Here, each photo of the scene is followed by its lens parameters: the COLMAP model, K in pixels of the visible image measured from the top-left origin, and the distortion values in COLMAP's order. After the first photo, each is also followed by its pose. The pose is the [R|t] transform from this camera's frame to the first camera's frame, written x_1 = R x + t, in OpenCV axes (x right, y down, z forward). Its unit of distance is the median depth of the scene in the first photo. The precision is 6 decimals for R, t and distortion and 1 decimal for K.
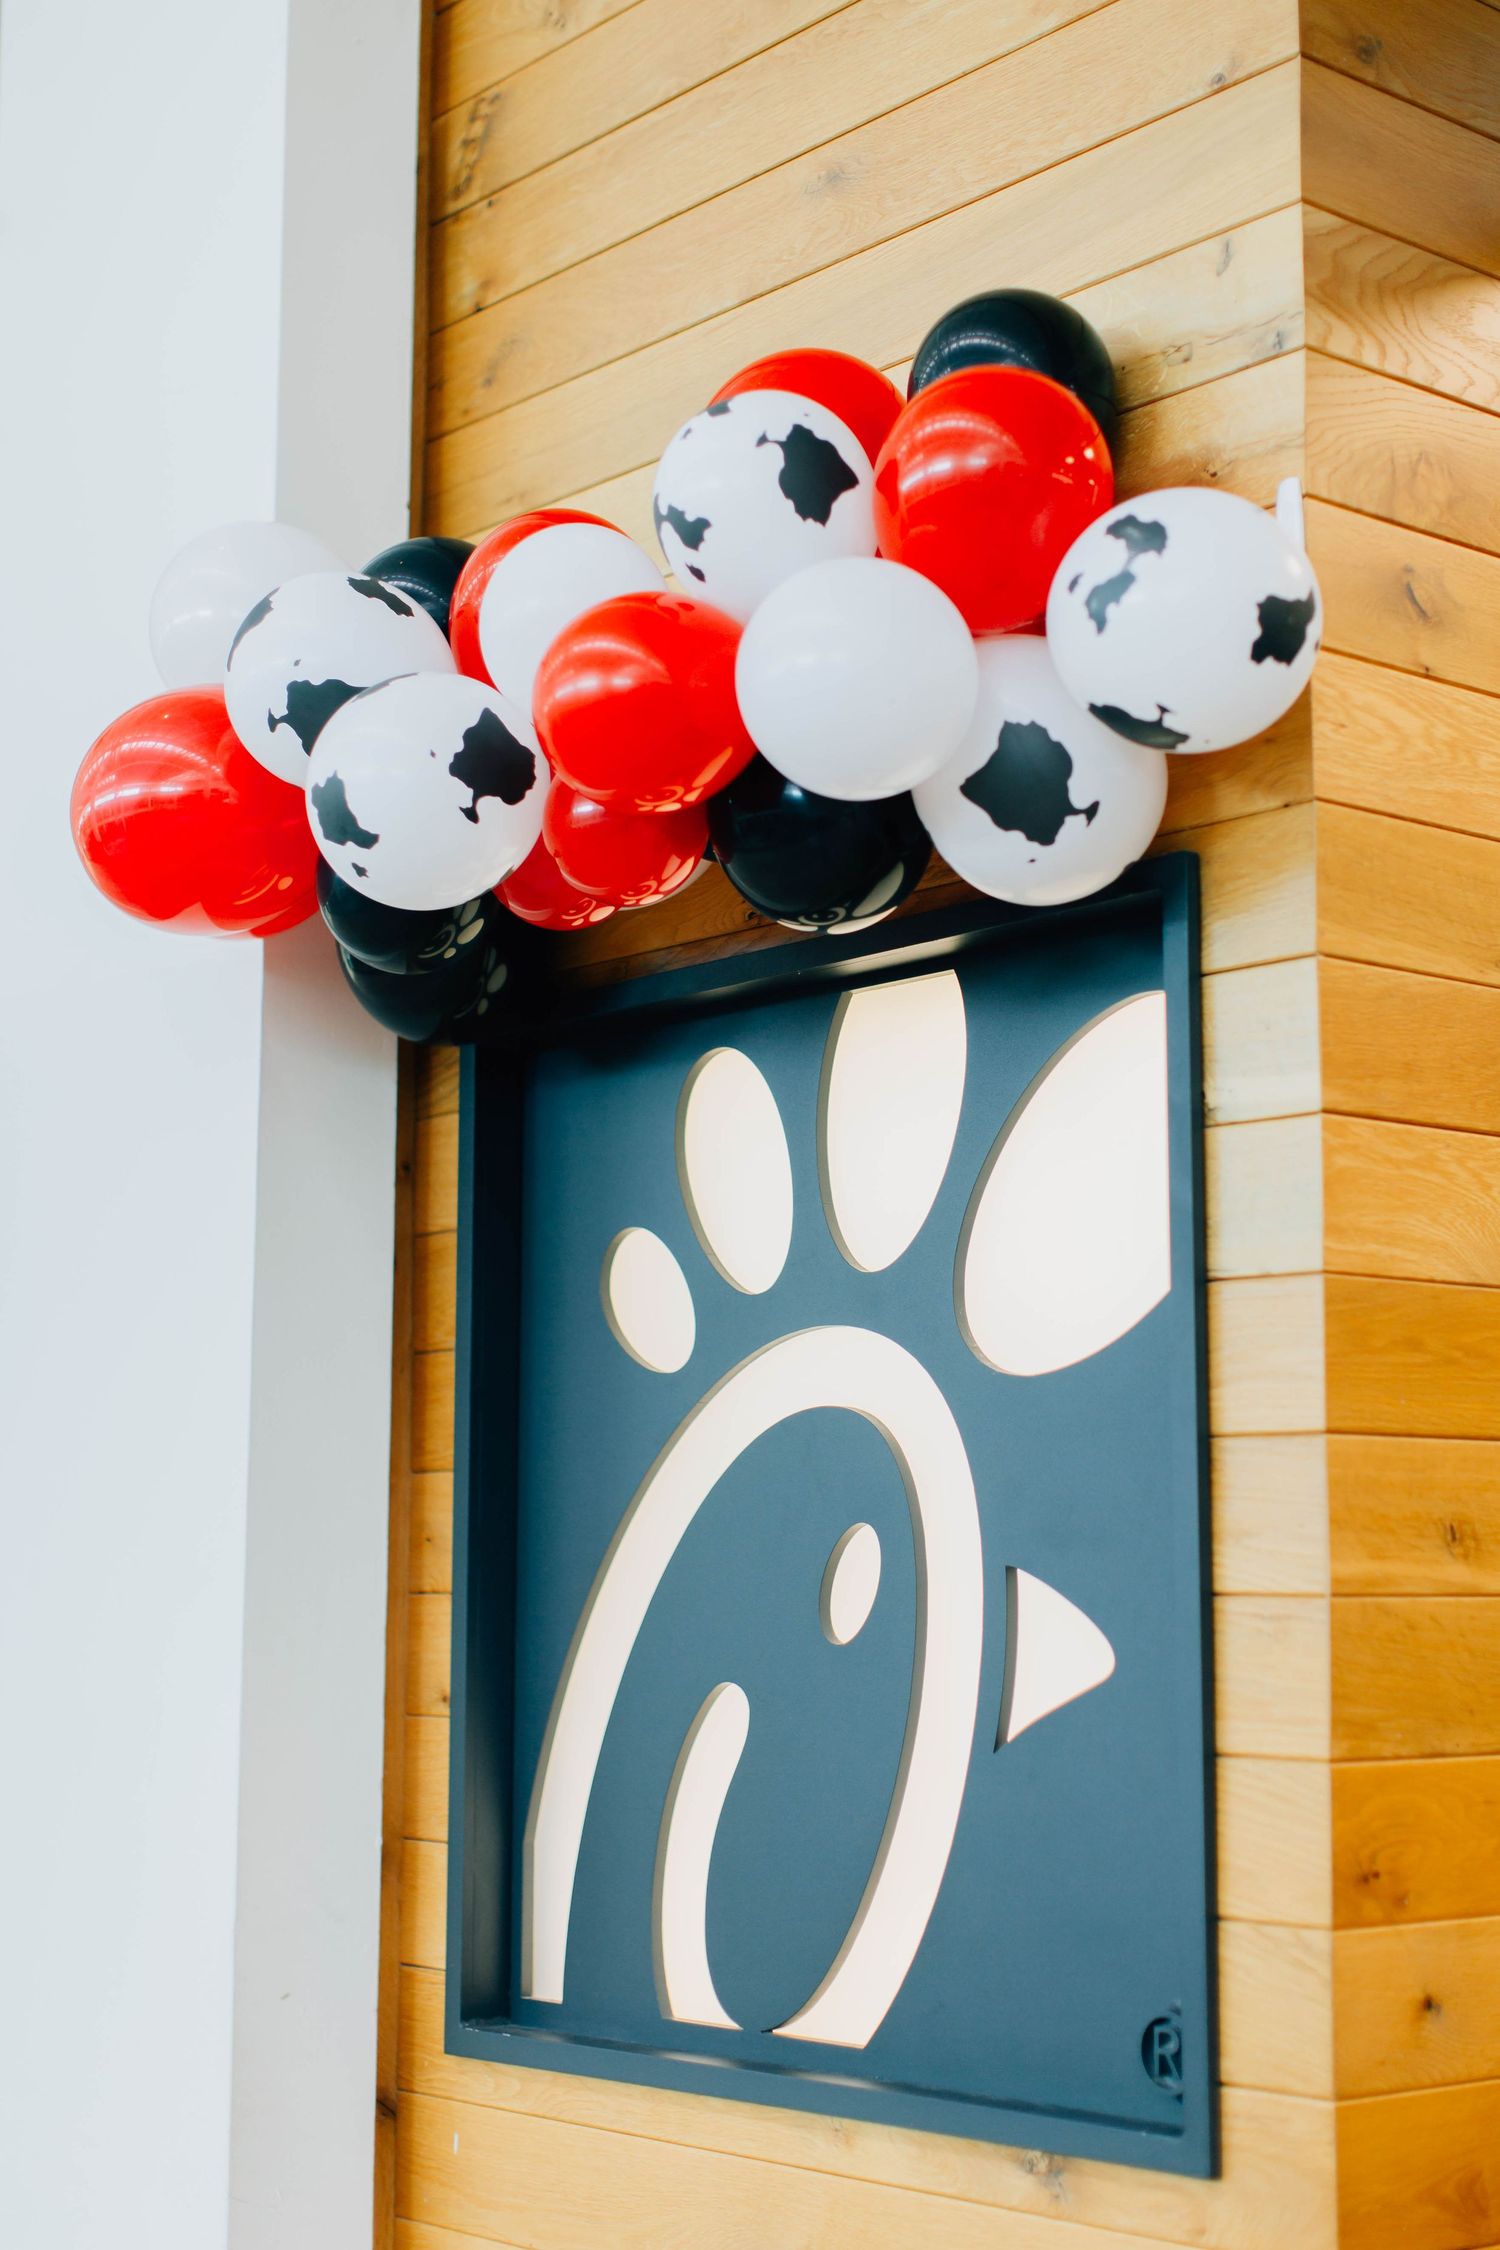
lens RADIAL K [[3281.7, 0, 854.8], [0, 3281.7, 1099.4], [0, 0, 1]] dist [0.014364, 0.000000]
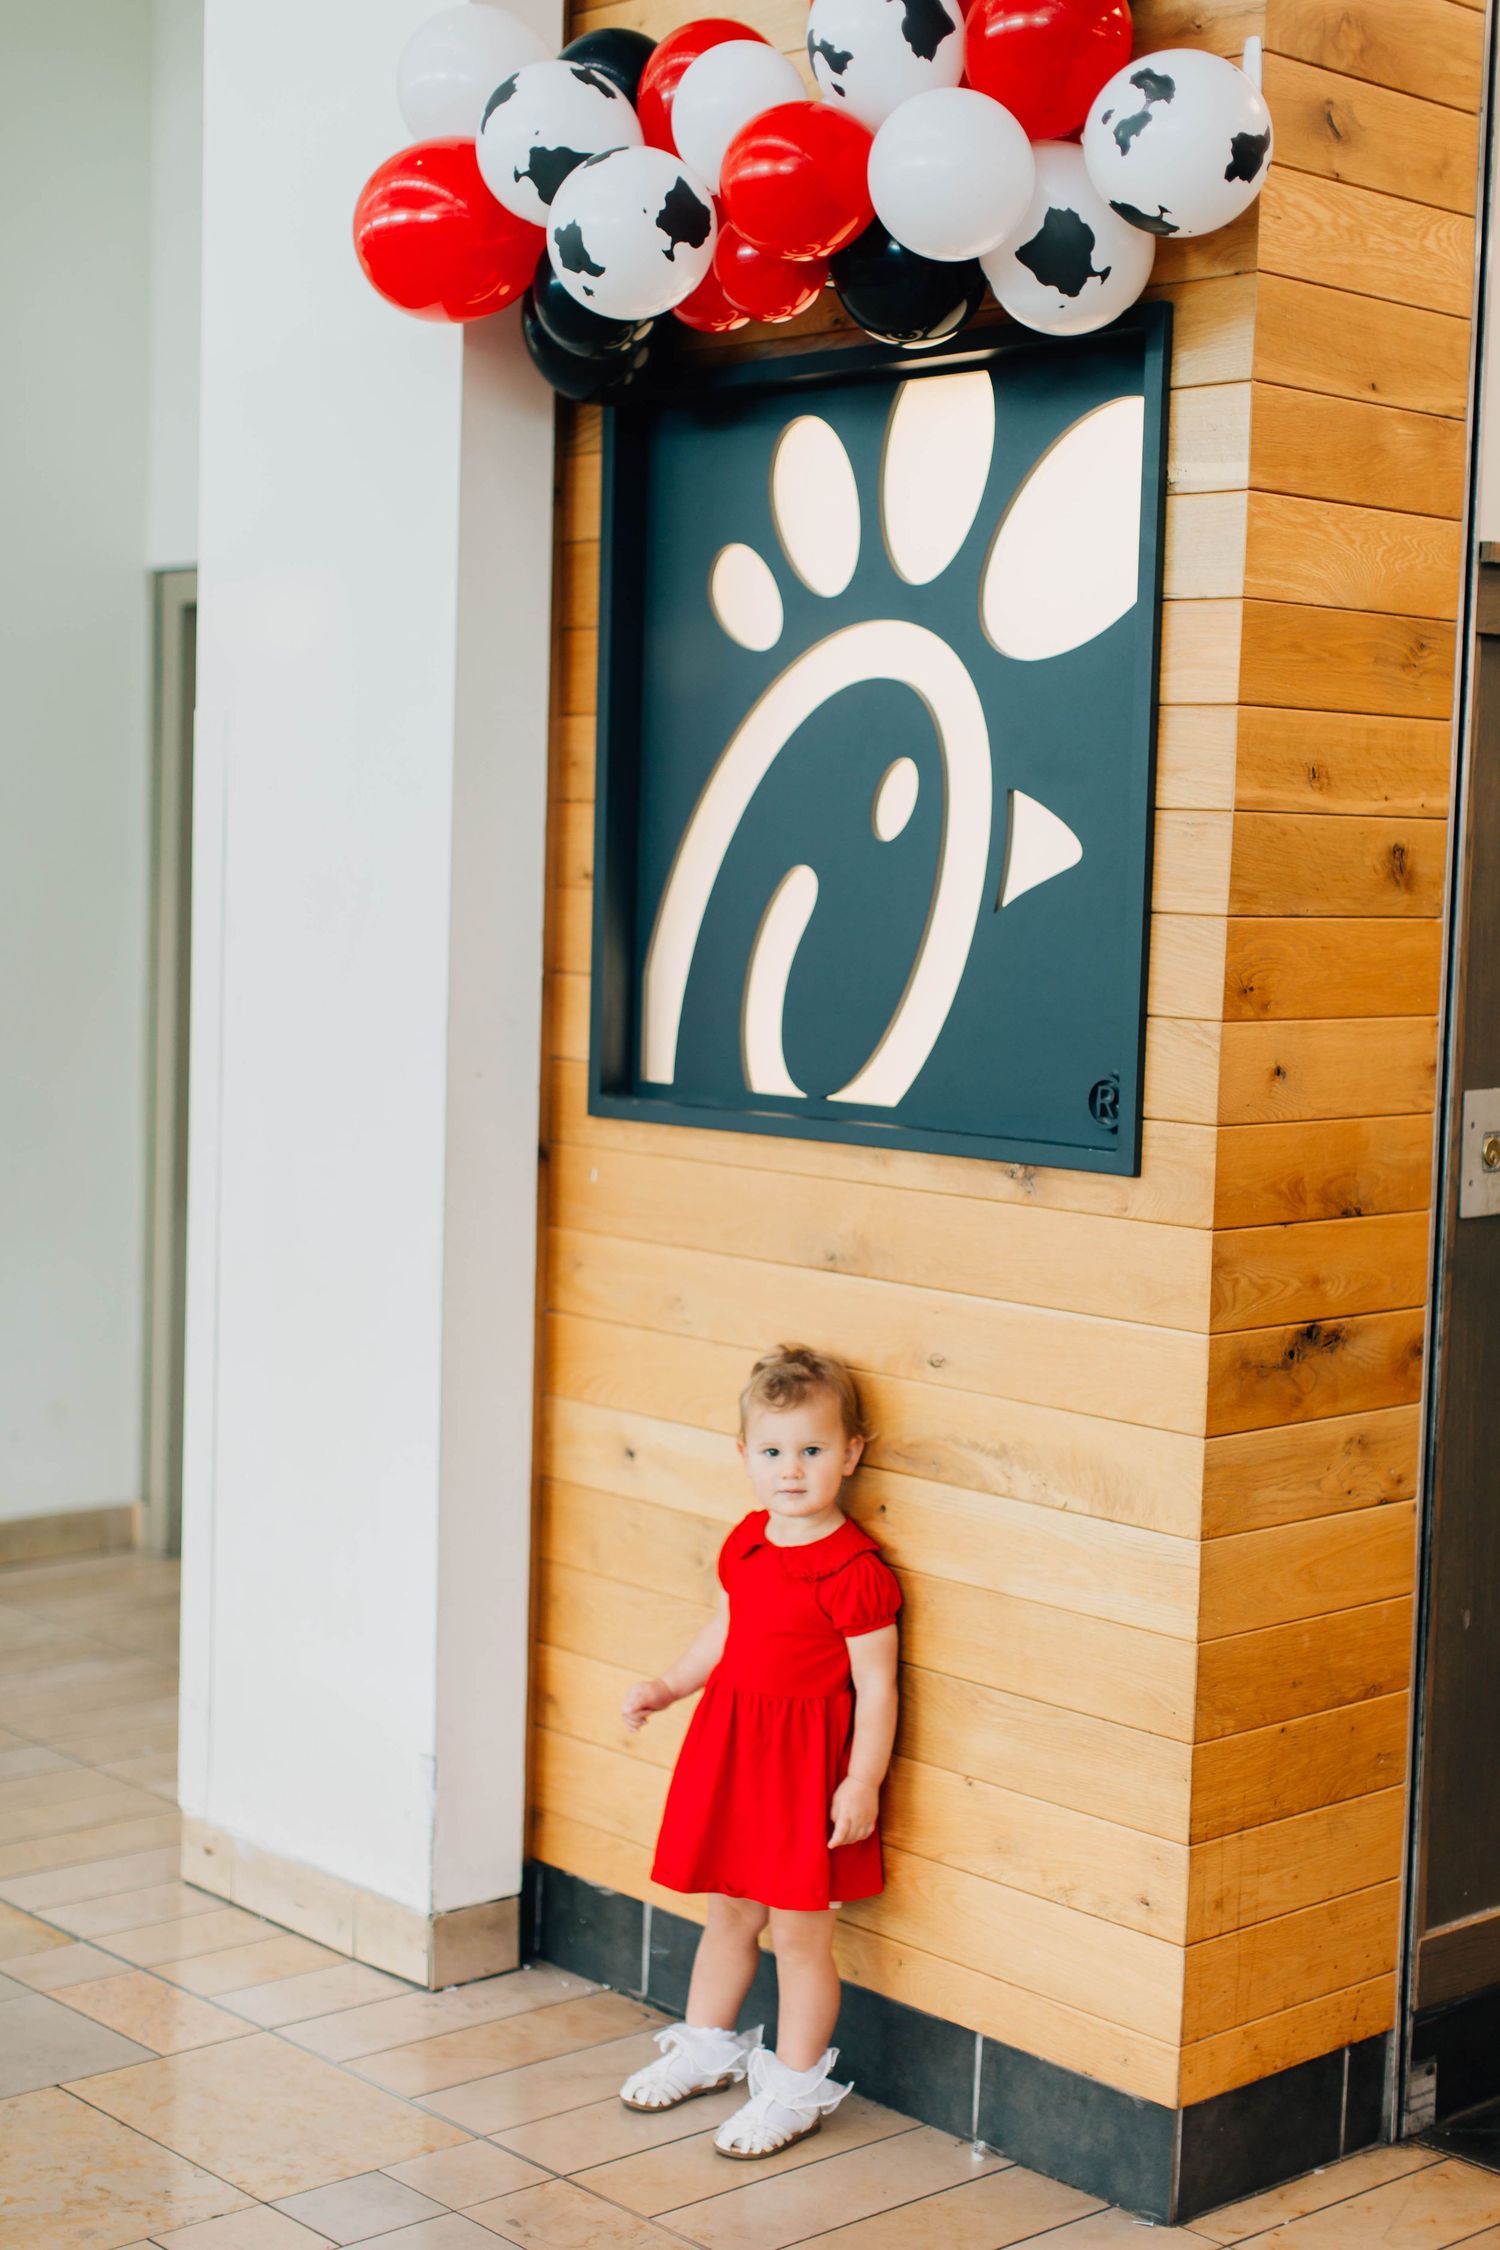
lens RADIAL K [[3281.7, 0, 751.6], [0, 3281.7, 1122.4], [0, 0, 1]] dist [0.014364, 0.000000]
pose [[0.998722, 0.024297, 0.044318, -0.134984], [-0.033629, 0.974051, 0.223814, -0.039991], [-0.037730, -0.225019, 0.973624, -0.483559]]
